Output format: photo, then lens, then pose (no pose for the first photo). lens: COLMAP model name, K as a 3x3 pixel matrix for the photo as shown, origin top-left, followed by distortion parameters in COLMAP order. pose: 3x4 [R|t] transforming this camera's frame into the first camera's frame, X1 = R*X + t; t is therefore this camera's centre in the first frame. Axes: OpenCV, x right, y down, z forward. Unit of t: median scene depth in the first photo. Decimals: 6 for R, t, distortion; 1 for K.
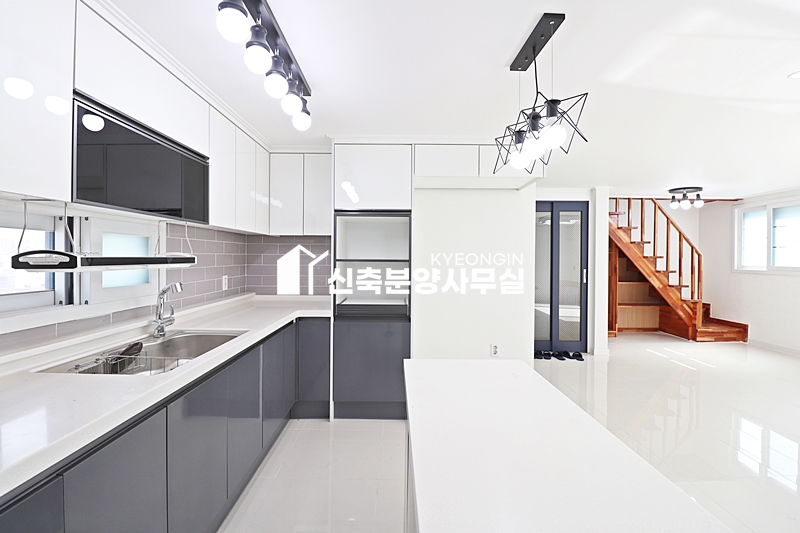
lens RADIAL K [[374.0, 0, 401.0], [0, 374.0, 257.3], [0, 0, 1]] dist [-0.011738, -0.001777]
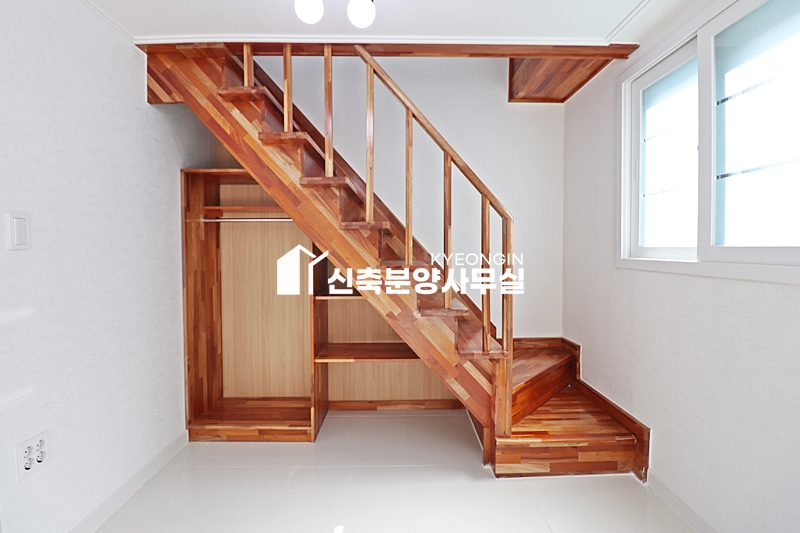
lens RADIAL K [[374.0, 0, 400.3], [0, 374.0, 256.0], [0, 0, 1]] dist [-0.011738, -0.001777]
pose [[0.999904, -0.013116, -0.004437, 0.714710], [0.013221, 0.999609, 0.024625, 0.019371], [0.004112, -0.024681, 0.999687, 0.667666]]
